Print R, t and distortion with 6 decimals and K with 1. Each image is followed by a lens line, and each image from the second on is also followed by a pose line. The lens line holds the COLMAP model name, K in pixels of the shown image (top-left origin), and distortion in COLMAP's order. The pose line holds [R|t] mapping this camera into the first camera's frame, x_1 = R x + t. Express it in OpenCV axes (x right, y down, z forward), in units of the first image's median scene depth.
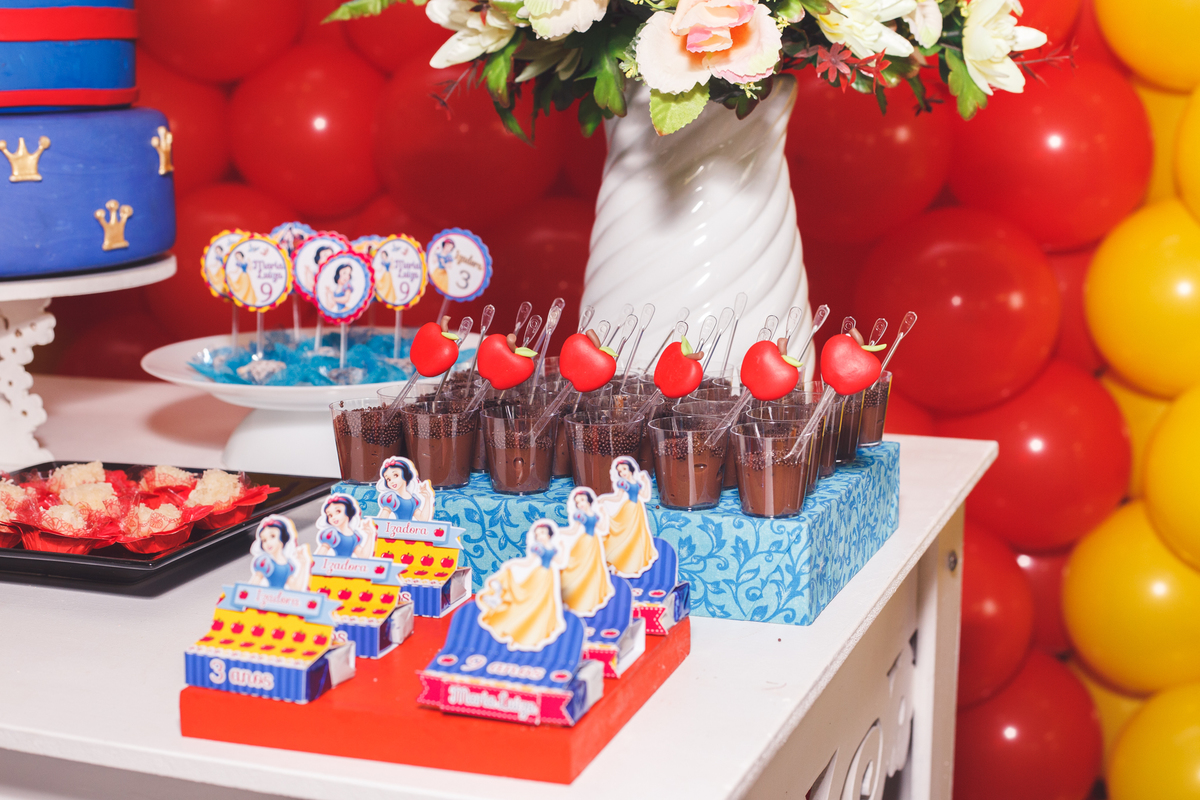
lens RADIAL K [[1818.4, 0, 600.0], [0, 1818.4, 400.0], [0, 0, 1]] dist [-0.057852, -0.020094]
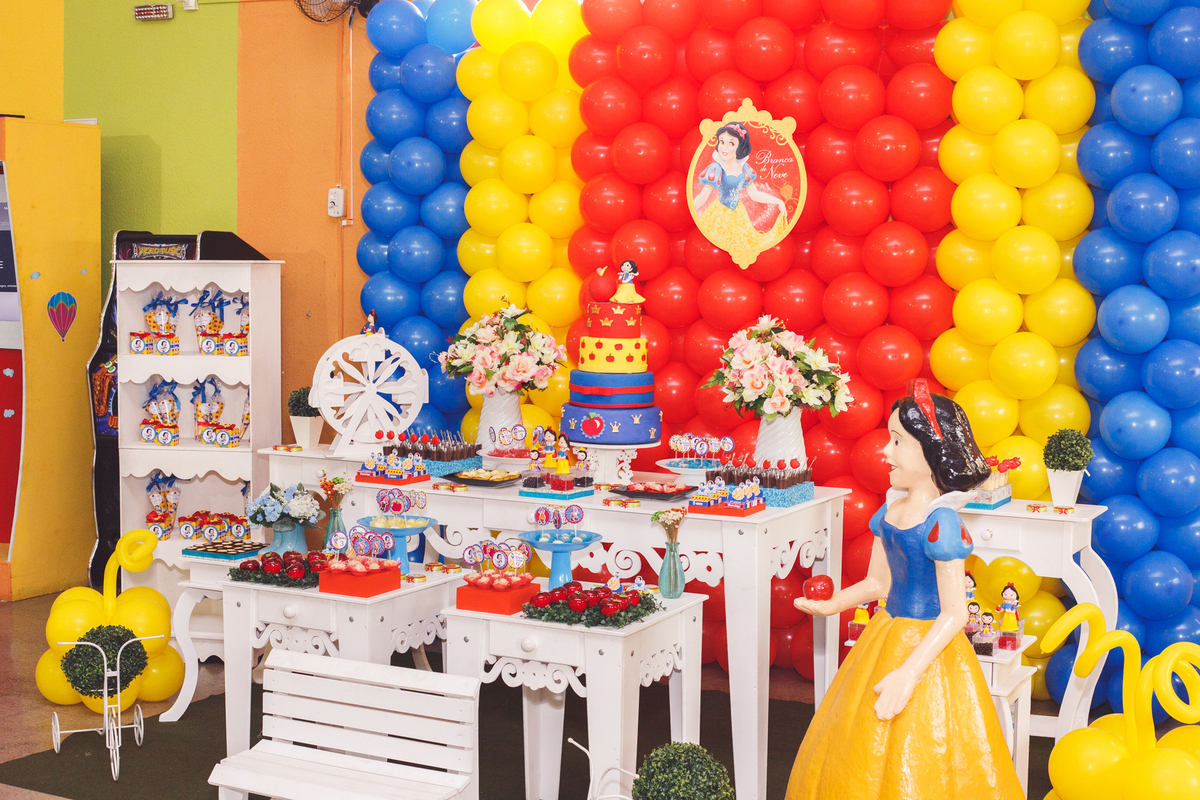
lens RADIAL K [[1698.1, 0, 600.0], [0, 1698.1, 400.0], [0, 0, 1]] dist [-0.040392, -0.044824]
pose [[0.990626, 0.025321, -0.134232, 0.185793], [-0.037534, 0.995302, -0.089248, 0.221010], [0.131341, 0.093450, 0.986923, -3.469587]]
